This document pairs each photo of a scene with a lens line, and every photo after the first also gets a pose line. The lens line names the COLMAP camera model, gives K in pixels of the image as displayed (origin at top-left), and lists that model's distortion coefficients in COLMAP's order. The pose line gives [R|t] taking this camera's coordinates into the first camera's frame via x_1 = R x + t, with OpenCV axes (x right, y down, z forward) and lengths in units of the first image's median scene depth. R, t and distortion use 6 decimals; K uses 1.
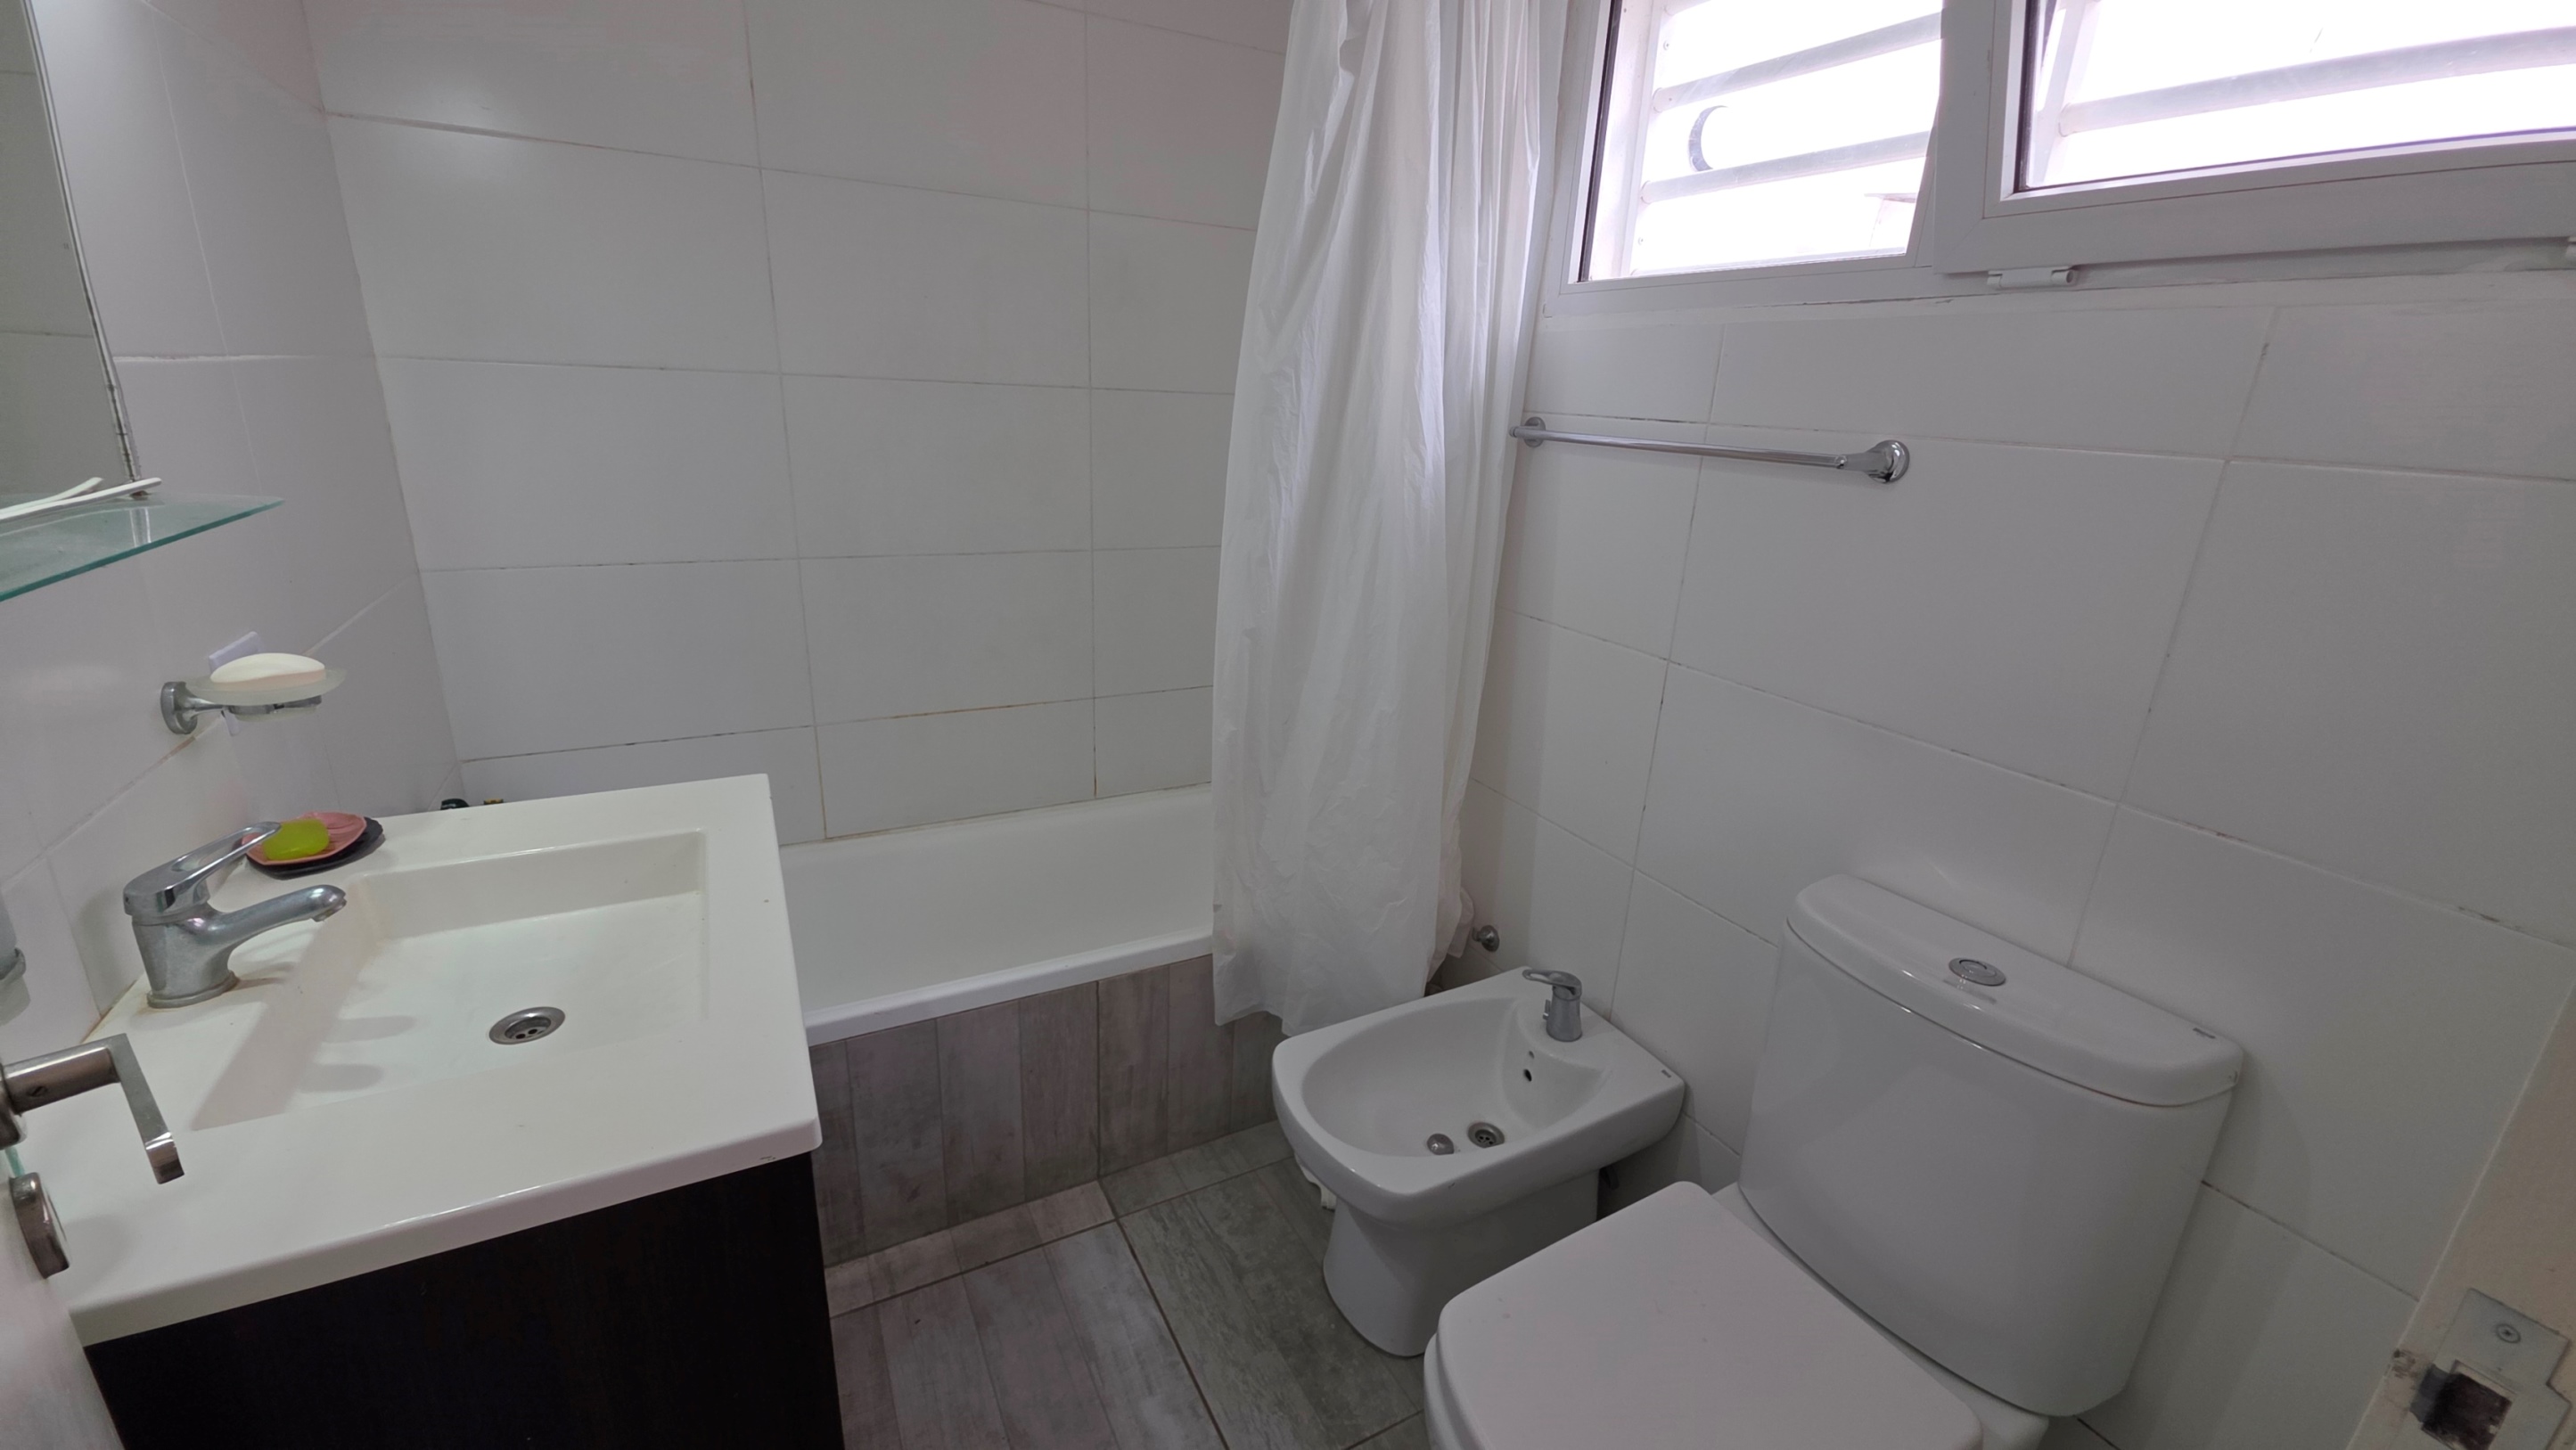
lens RADIAL K [[1033.7, 0, 1281.2], [0, 1033.7, 716.1], [0, 0, 1]] dist [0.016411, -0.010244]
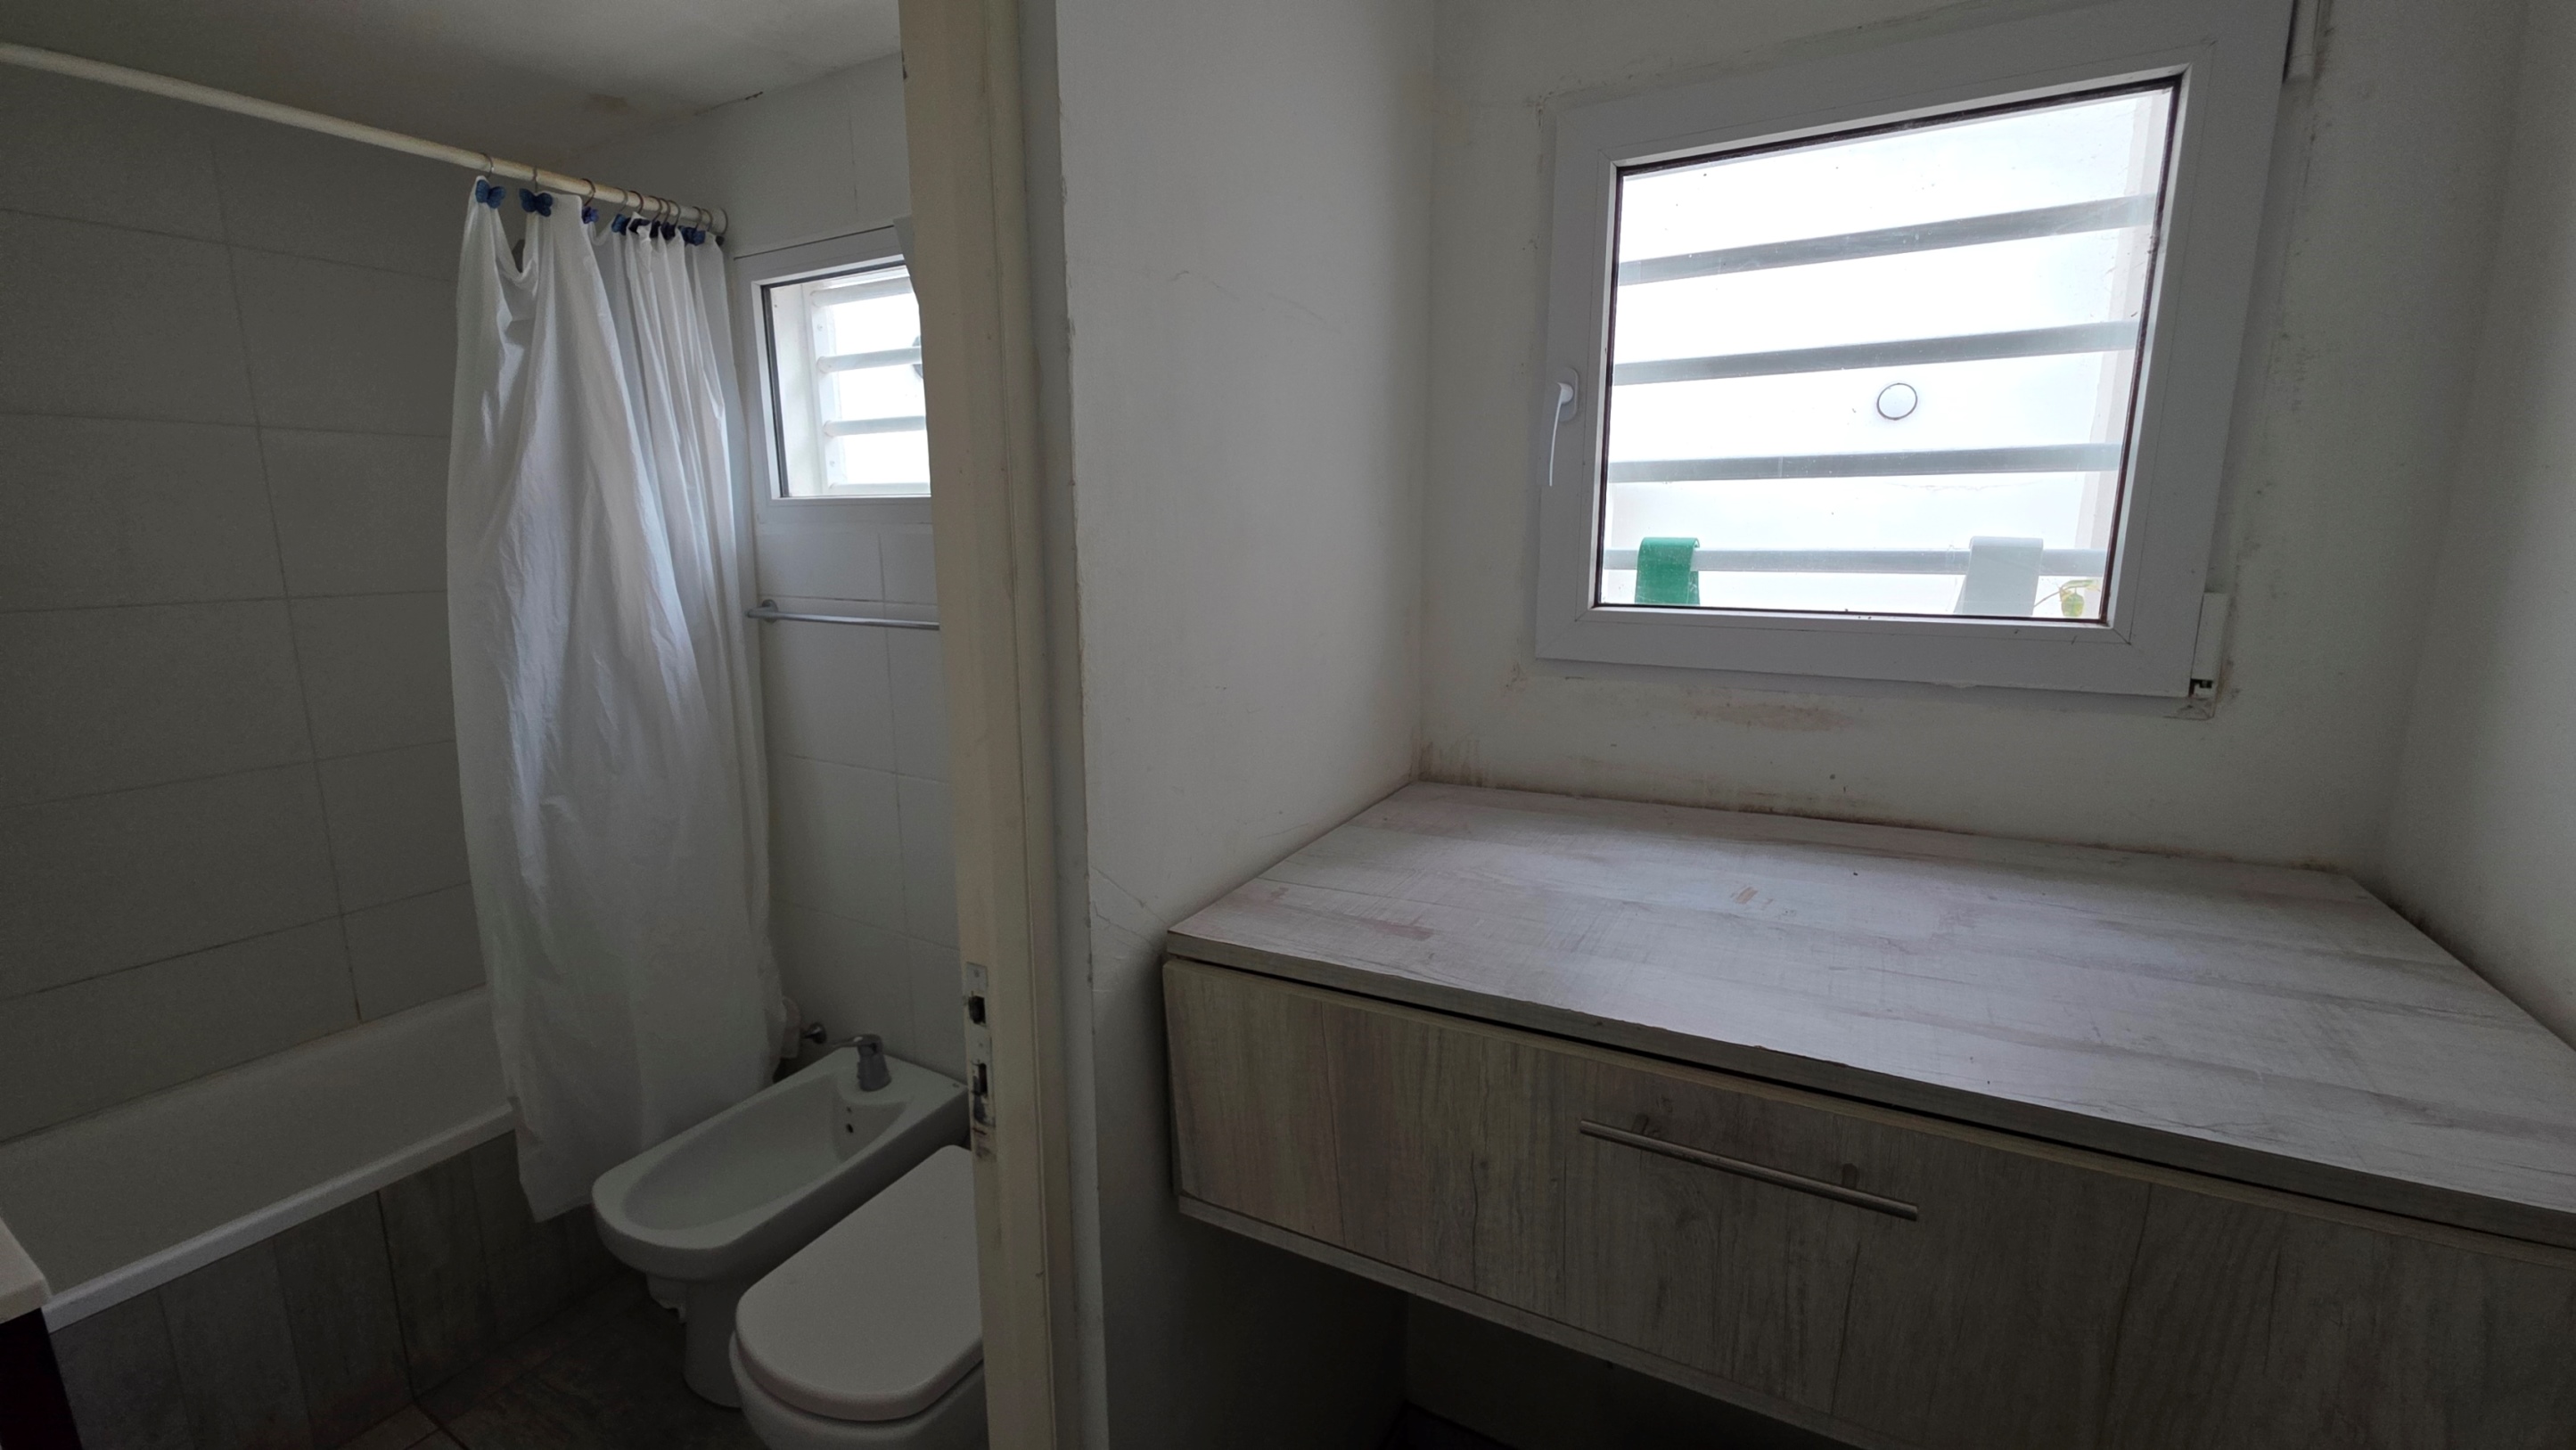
lens RADIAL K [[1023.3, 0, 1287.4], [0, 1023.3, 711.0], [0, 0, 1]] dist [0.015799, -0.009922]
pose [[0.839120, -0.141866, 0.525120, 0.104347], [0.203848, 0.977051, -0.061782, 0.048191], [-0.504304, 0.158888, 0.848783, -0.356408]]
